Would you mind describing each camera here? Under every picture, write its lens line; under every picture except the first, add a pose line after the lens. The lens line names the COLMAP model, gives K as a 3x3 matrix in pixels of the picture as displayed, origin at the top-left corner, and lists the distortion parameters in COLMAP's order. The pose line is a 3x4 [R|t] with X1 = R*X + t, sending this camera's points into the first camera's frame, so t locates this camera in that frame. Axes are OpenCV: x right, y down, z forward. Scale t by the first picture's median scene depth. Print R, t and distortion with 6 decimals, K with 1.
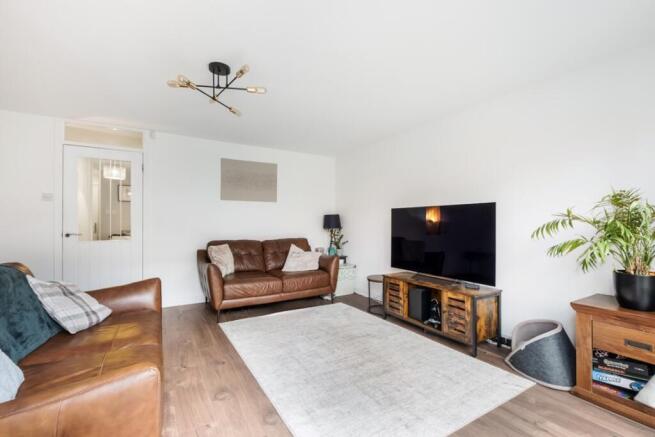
lens RADIAL K [[292.1, 0, 328.9], [0, 292.1, 222.1], [0, 0, 1]] dist [-0.000060, -0.000041]
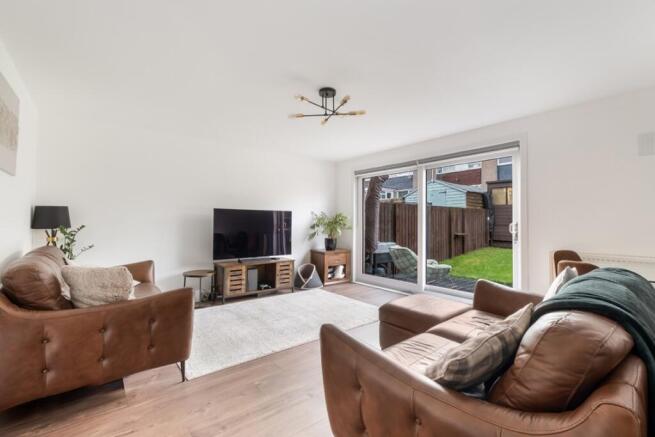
lens RADIAL K [[287.1, 0, 328.1], [0, 287.1, 211.8], [0, 0, 1]] dist [0.000190, -0.000238]
pose [[-0.145644, 0.032562, 0.988801, -1.137025], [-0.014374, 0.999283, -0.035024, 0.000860], [-0.989233, -0.019314, -0.145071, 0.867571]]
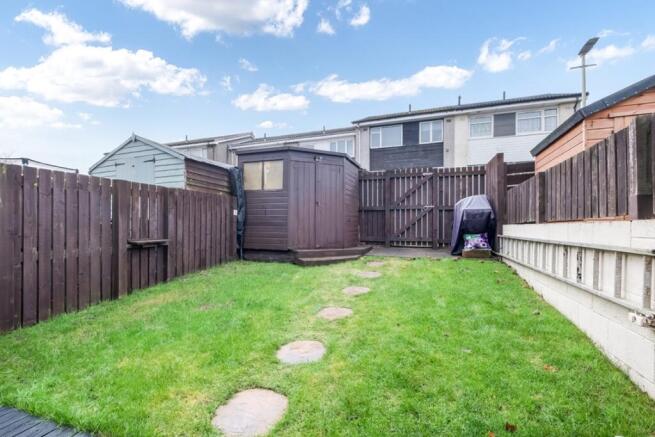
lens RADIAL K [[296.2, 0, 319.4], [0, 296.2, 226.2], [0, 0, 1]] dist [-0.000163, -0.000097]
pose [[-0.628284, 0.002813, 0.777979, -0.010672], [-0.005991, 0.999946, -0.008454, 0.045061], [-0.777961, -0.009972, -0.628233, -0.684257]]
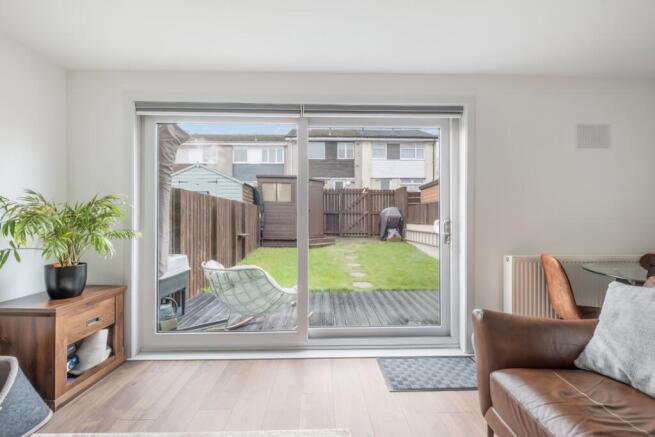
lens RADIAL K [[294.9, 0, 327.5], [0, 294.9, 218.5], [0, 0, 1]] dist [-0.001538, -0.000685]
pose [[-0.870953, 0.002779, 0.491358, -0.213143], [-0.005333, 0.999872, -0.015109, 0.006848], [-0.491337, -0.015780, -0.870827, 0.880305]]
